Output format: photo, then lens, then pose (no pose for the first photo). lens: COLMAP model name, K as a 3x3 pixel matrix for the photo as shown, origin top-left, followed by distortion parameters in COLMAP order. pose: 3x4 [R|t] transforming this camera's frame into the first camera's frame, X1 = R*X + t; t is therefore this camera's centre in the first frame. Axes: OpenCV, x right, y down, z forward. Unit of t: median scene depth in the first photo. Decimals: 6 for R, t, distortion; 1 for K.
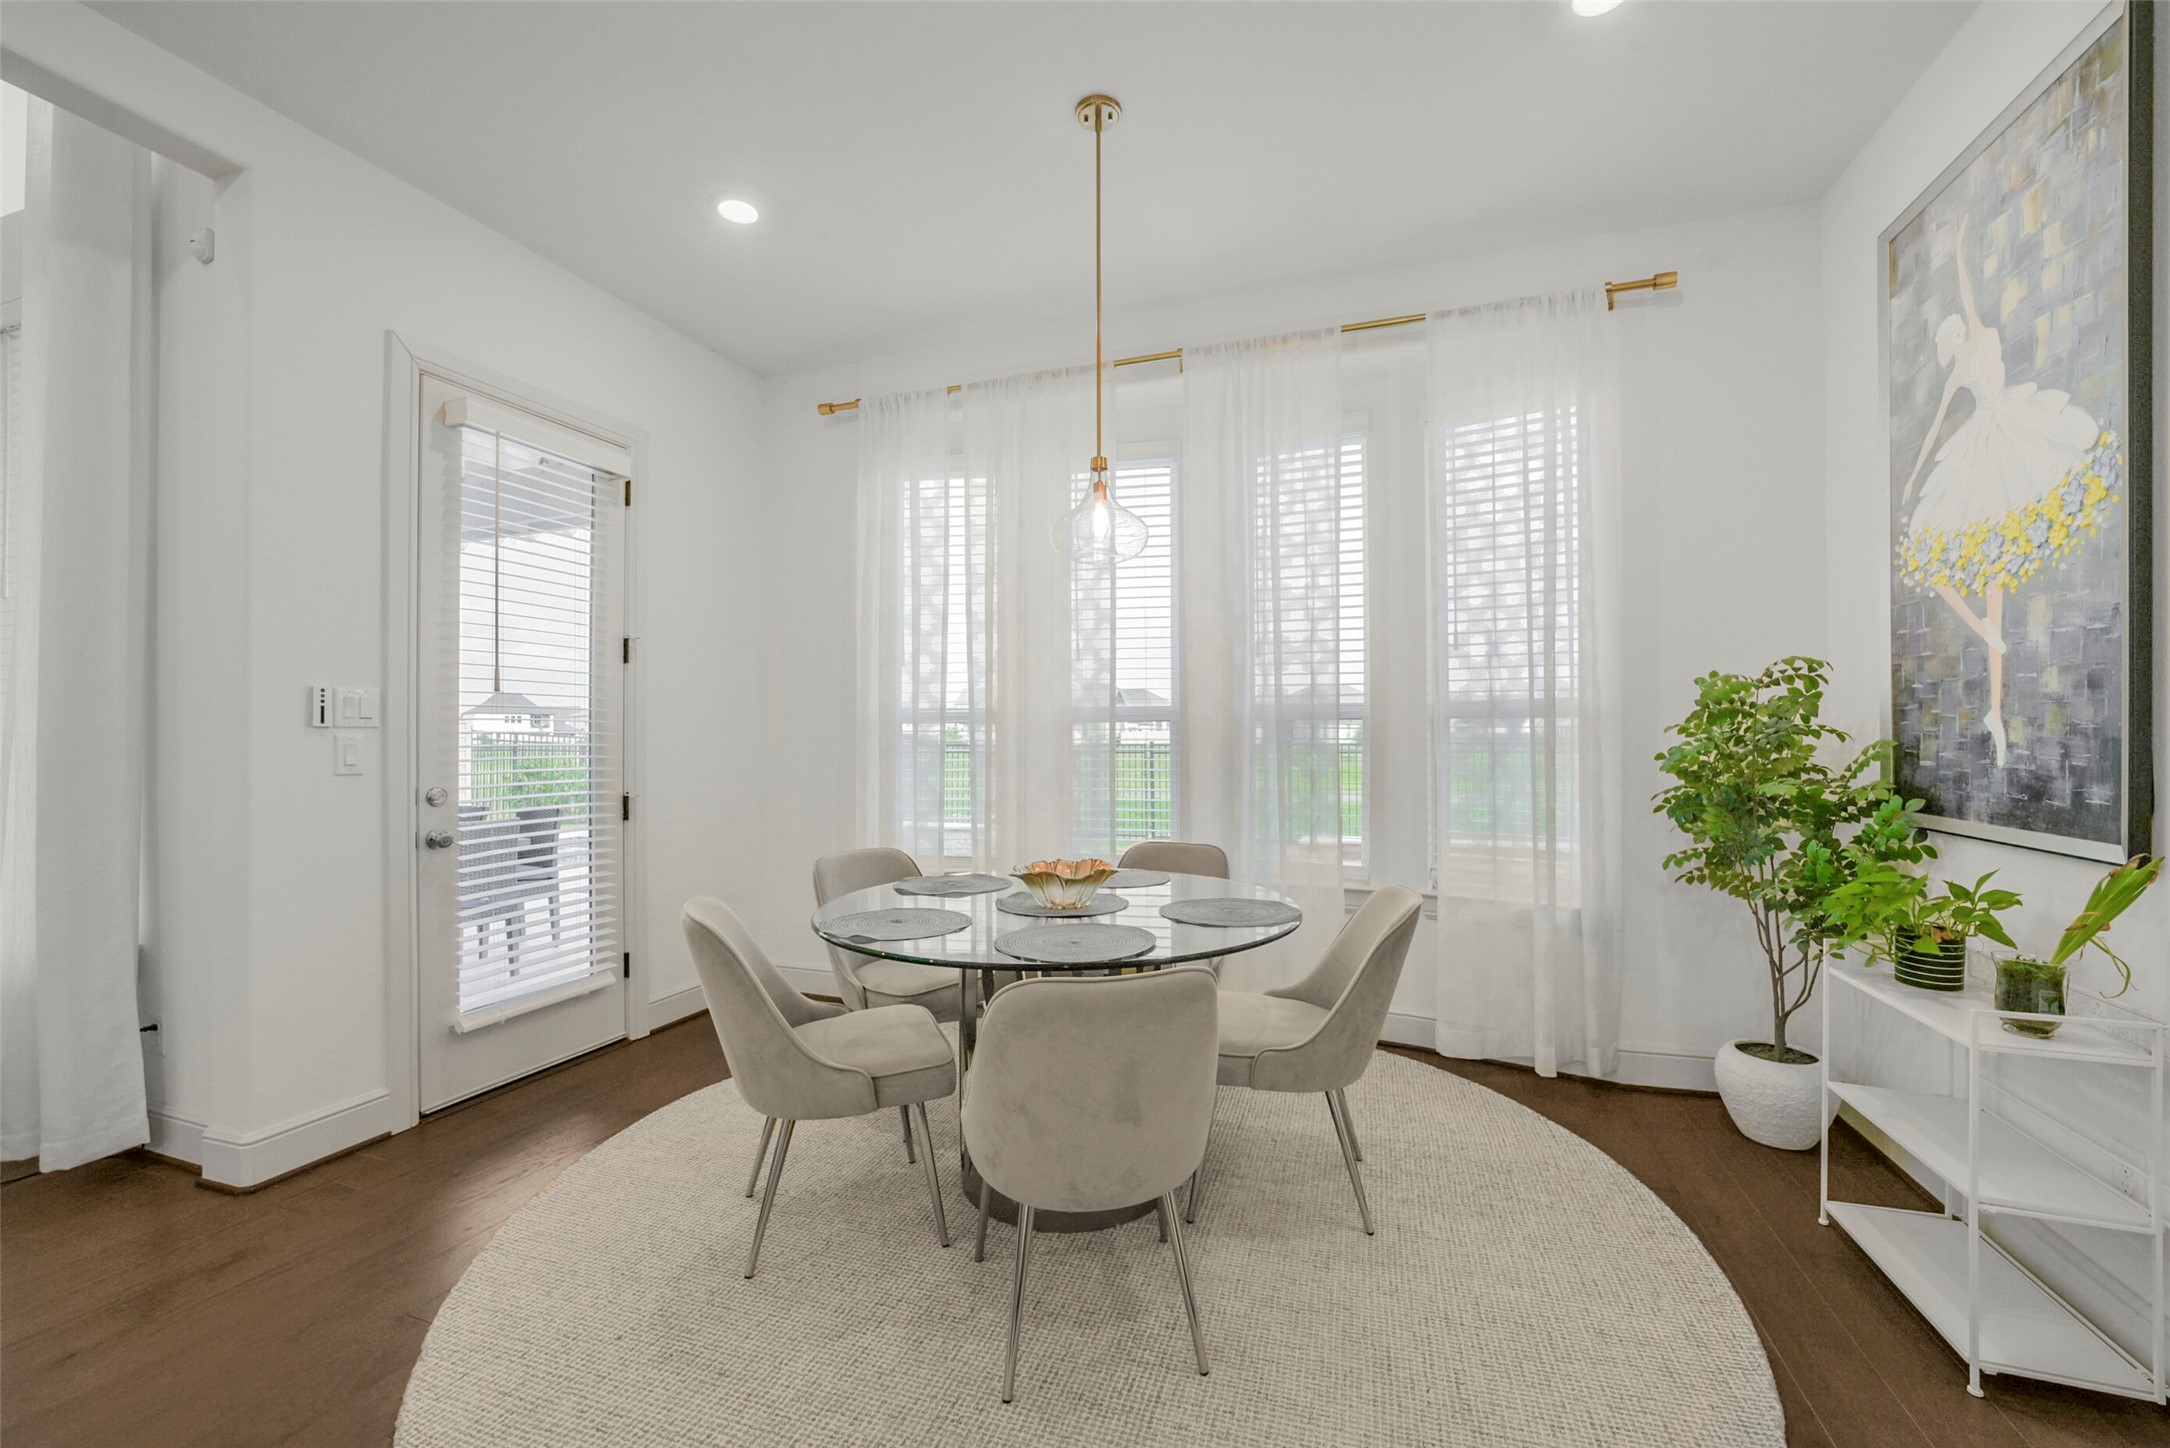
lens RADIAL K [[869.4, 0, 1072.0], [0, 869.4, 727.9], [0, 0, 1]] dist [-0.032153, 0.006070]
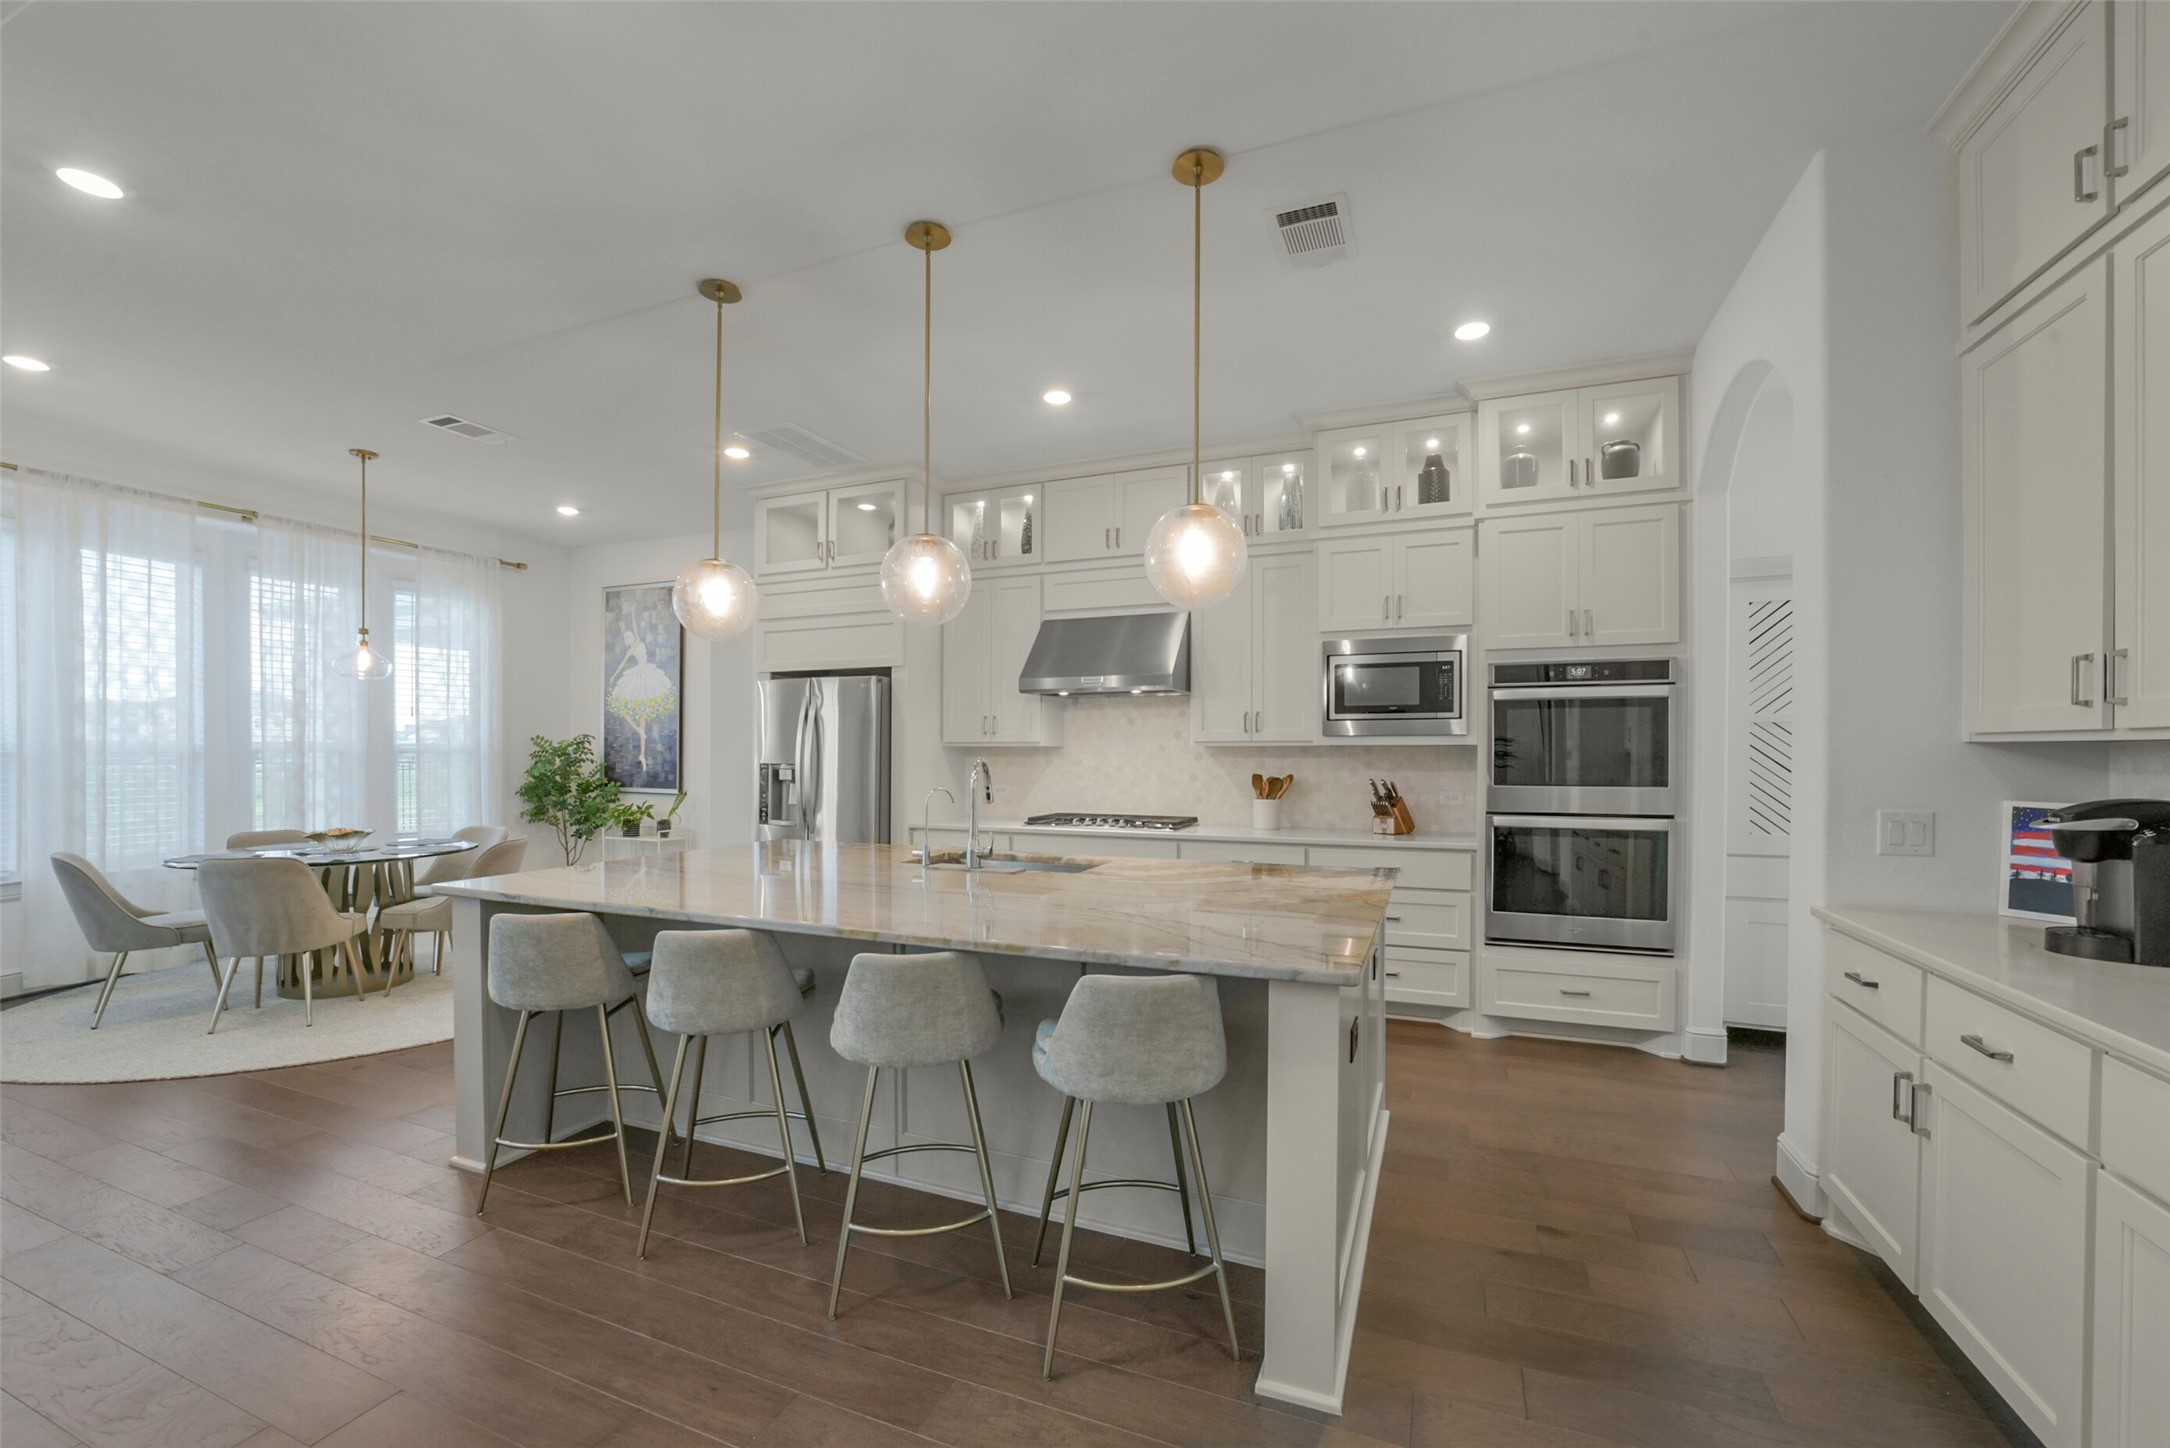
lens RADIAL K [[869.4, 0, 1094.1], [0, 869.4, 754.8], [0, 0, 1]] dist [-0.032153, 0.006070]
pose [[0.039062, -0.000989, 0.999236, -2.085382], [-0.010883, 0.999940, 0.001415, -0.039705], [-0.999178, -0.010930, 0.039049, -0.870029]]
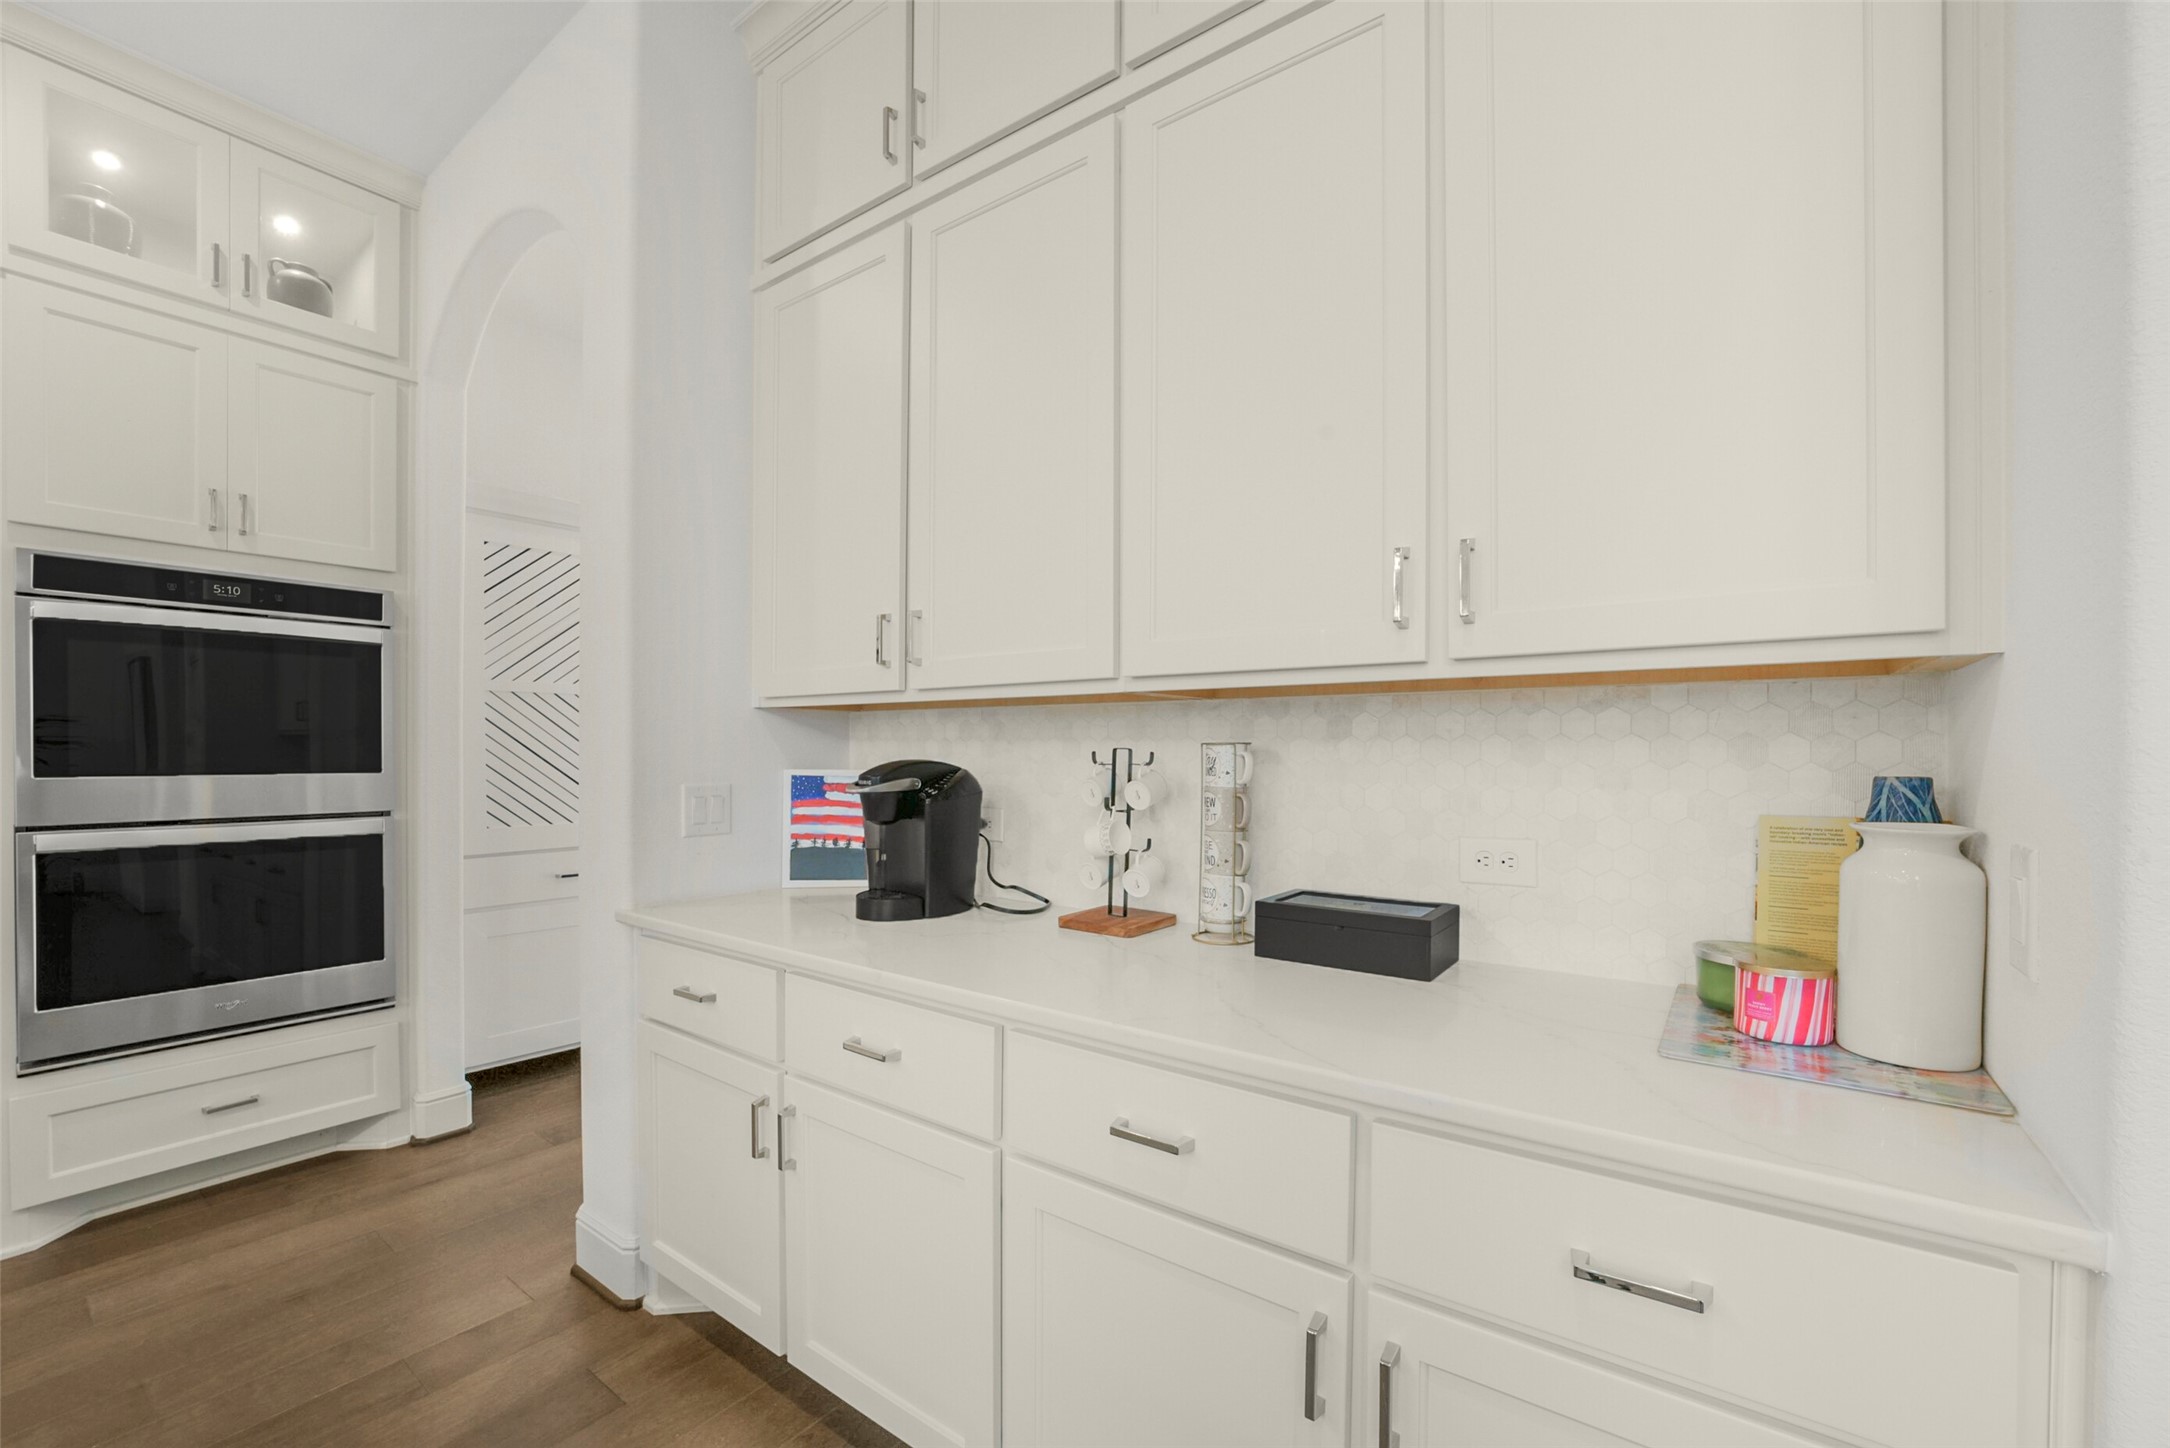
lens RADIAL K [[869.4, 0, 1105.5], [0, 869.4, 766.2], [0, 0, 1]] dist [-0.032153, 0.006070]
pose [[-0.963135, -0.005372, 0.268964, -1.665824], [-0.003788, 0.999972, 0.006408, -0.007127], [-0.268991, 0.005153, -0.963129, -1.049912]]
